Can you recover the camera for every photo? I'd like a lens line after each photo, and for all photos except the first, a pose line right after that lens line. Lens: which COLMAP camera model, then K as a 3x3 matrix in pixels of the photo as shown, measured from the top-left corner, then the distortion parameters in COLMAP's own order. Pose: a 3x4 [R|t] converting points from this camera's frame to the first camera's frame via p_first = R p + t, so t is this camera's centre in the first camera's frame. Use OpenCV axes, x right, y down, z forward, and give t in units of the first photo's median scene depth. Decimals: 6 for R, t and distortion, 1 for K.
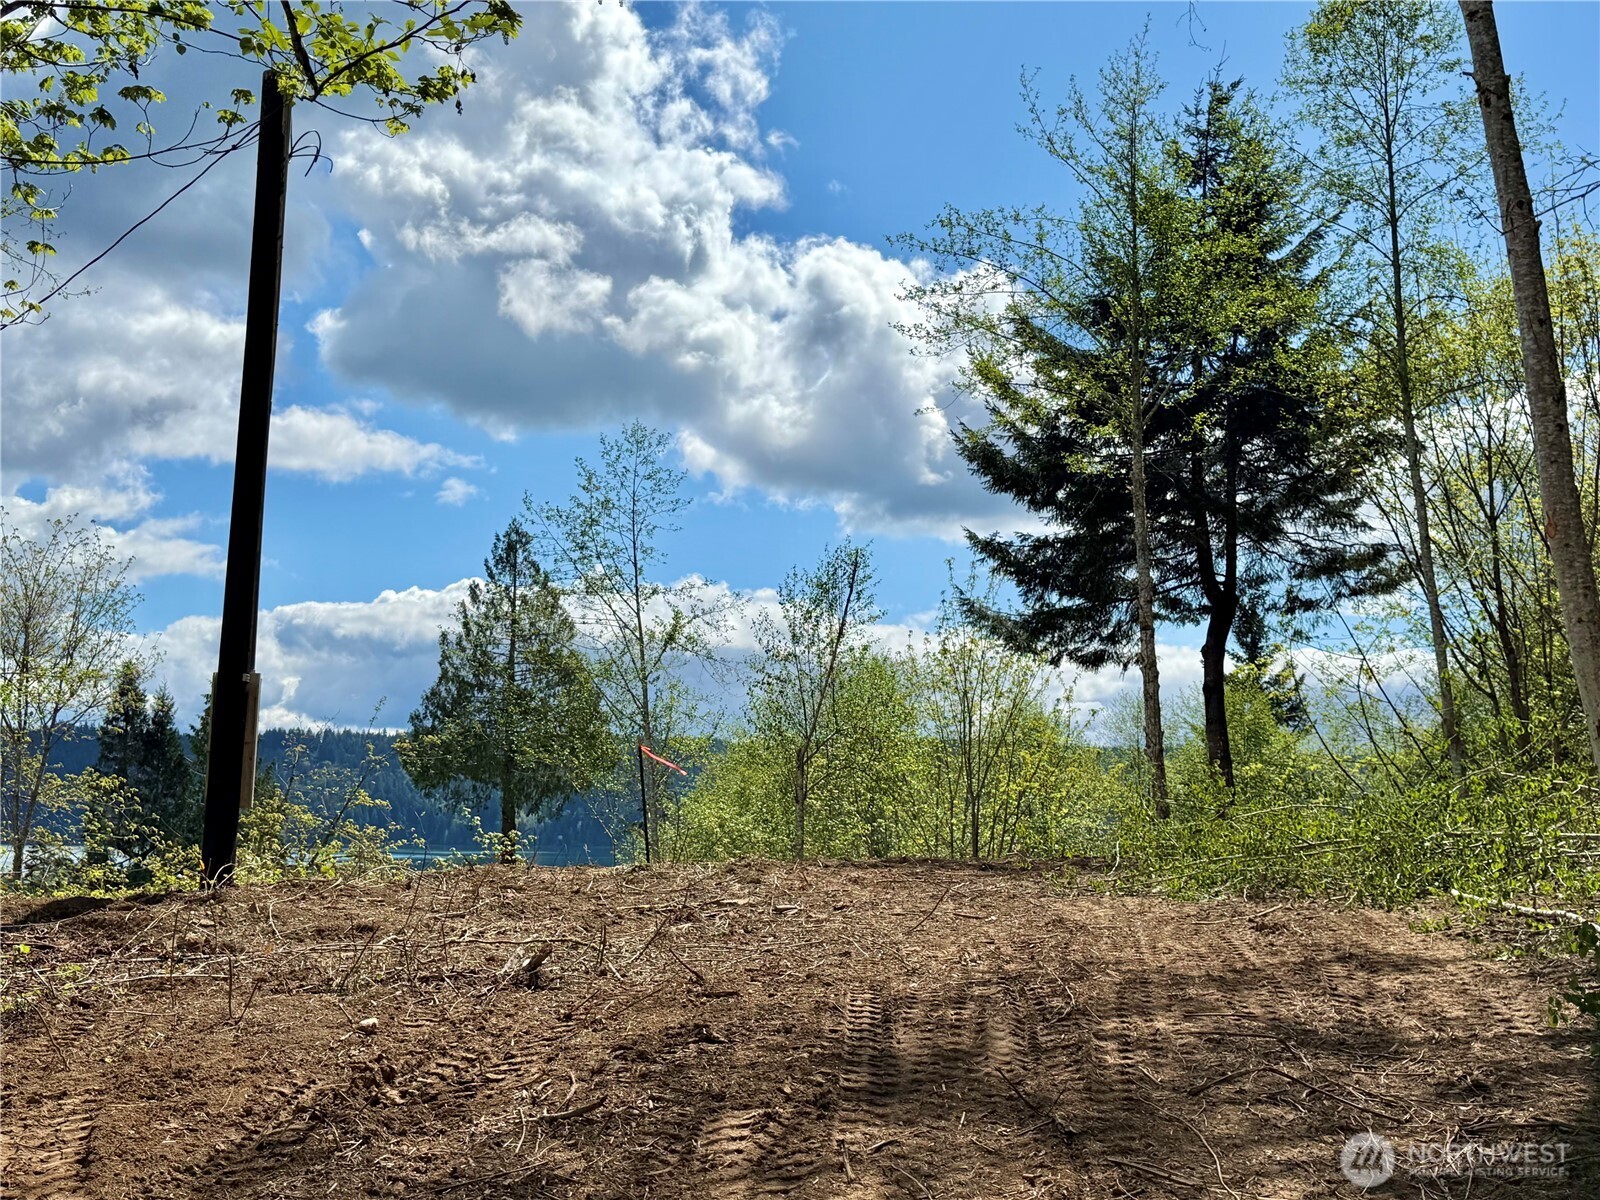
lens RADIAL K [[1728.5, 0, 807.6], [0, 1728.5, 614.1], [0, 0, 1]] dist [0.192822, -0.432365]
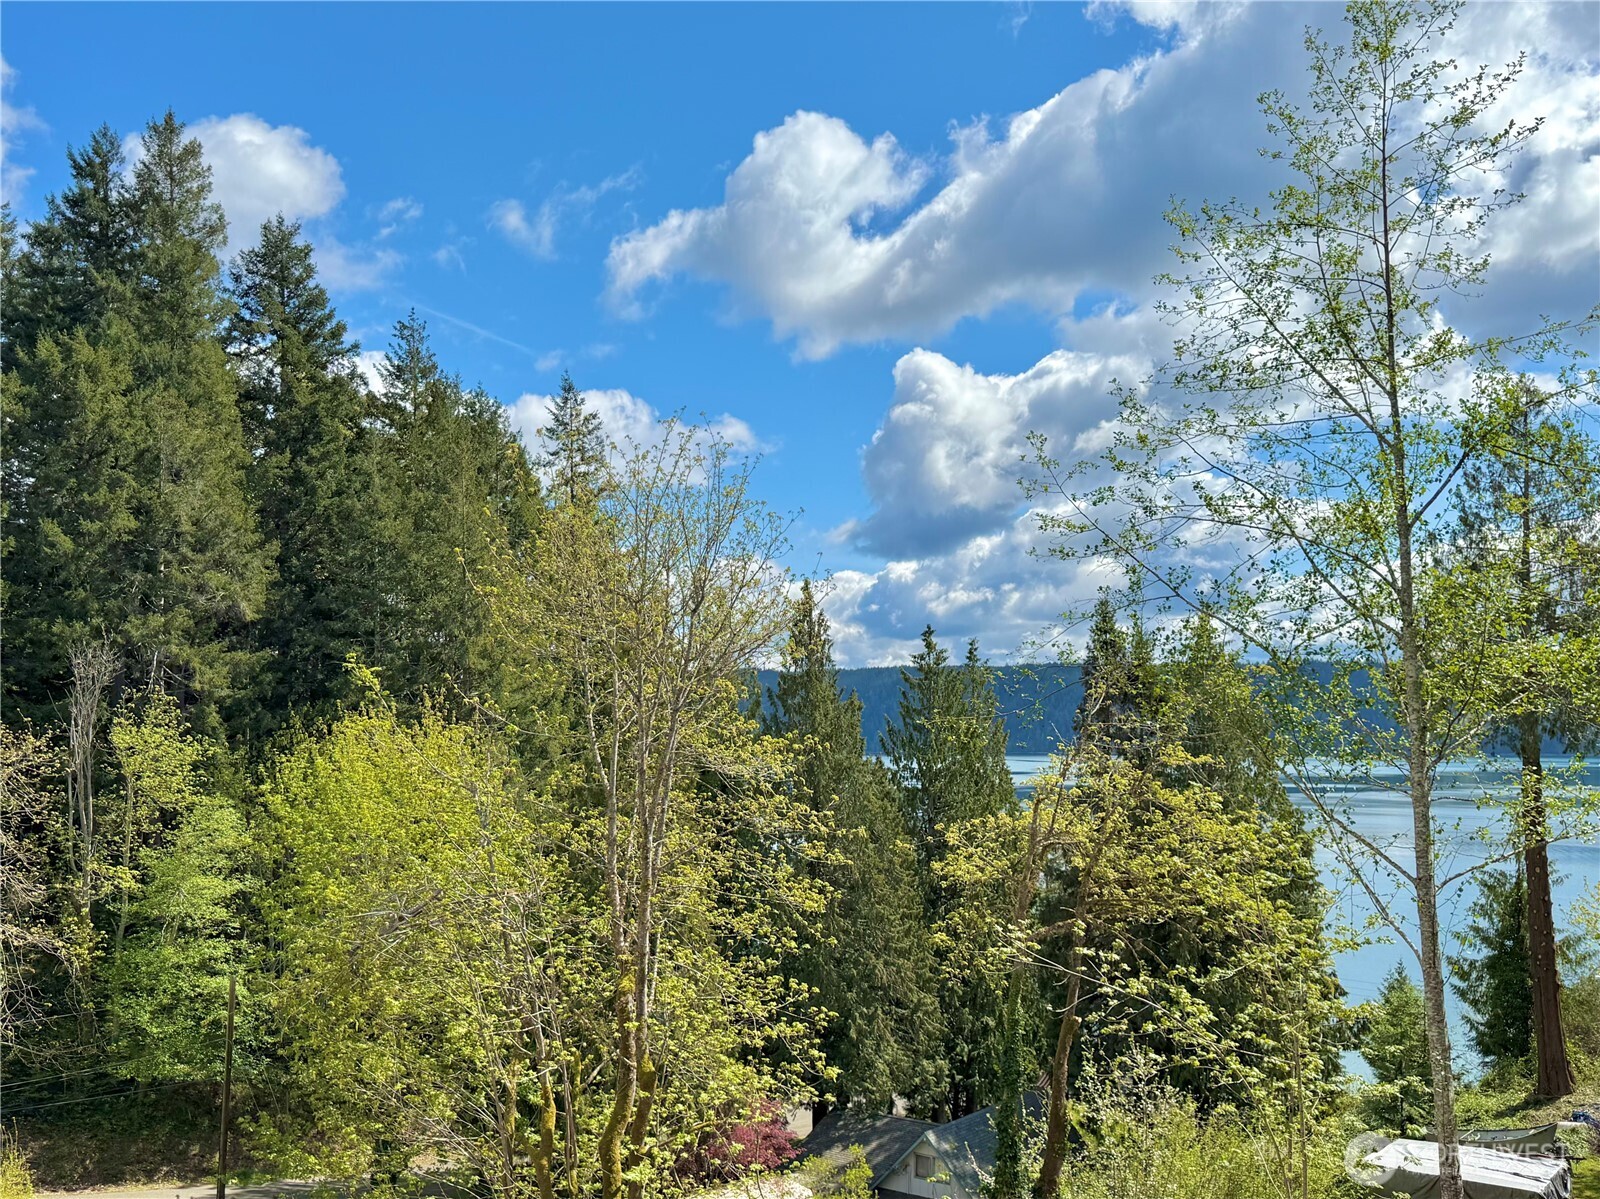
lens RADIAL K [[1431.4, 0, 792.4], [0, 1431.4, 728.1], [0, 0, 1]] dist [0.051459, -0.099841]
pose [[0.737136, -0.025610, -0.675259, 0.038379], [0.101561, 0.992130, 0.073239, 0.036937], [0.668069, -0.122567, 0.733936, 0.481693]]
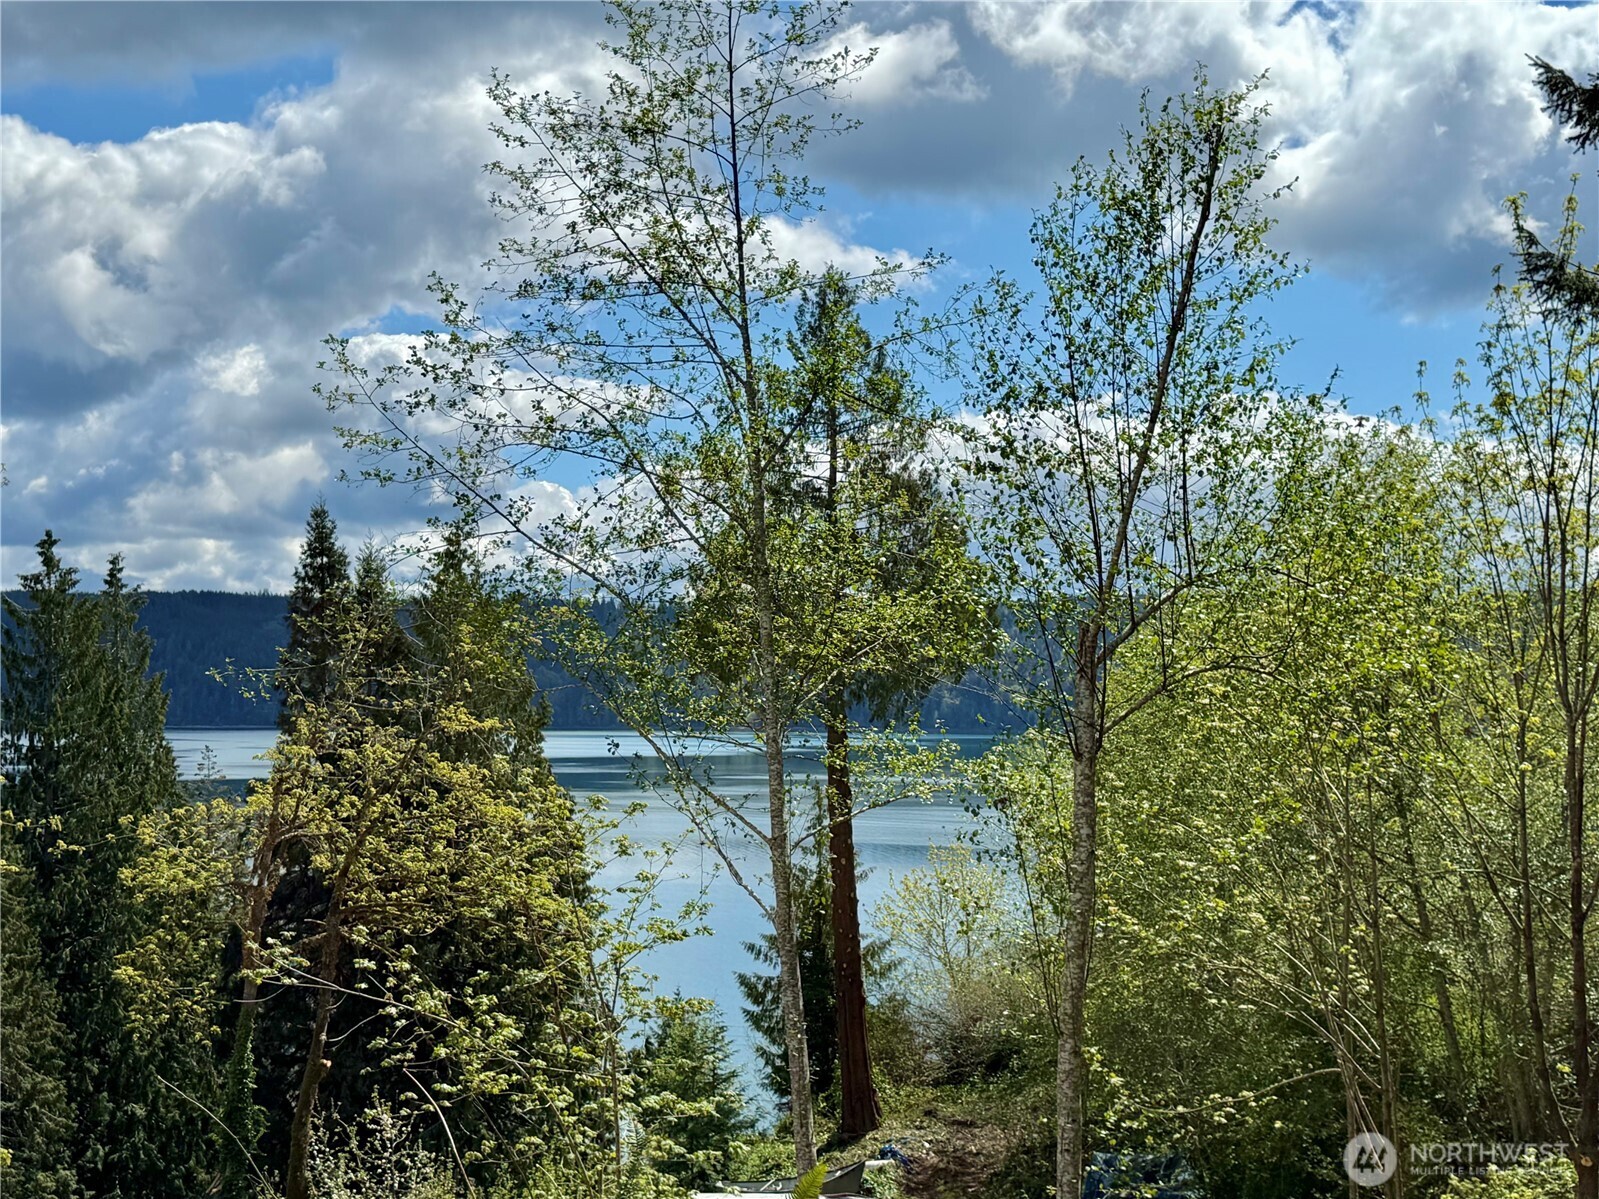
lens RADIAL K [[2072.5, 0, 789.7], [0, 2072.5, 680.6], [0, 0, 1]] dist [0.266867, -0.923719]
pose [[0.960397, -0.016384, -0.278152, 0.050834], [0.046961, 0.993507, 0.103627, 0.028422], [0.274648, -0.112586, 0.954931, 0.390865]]
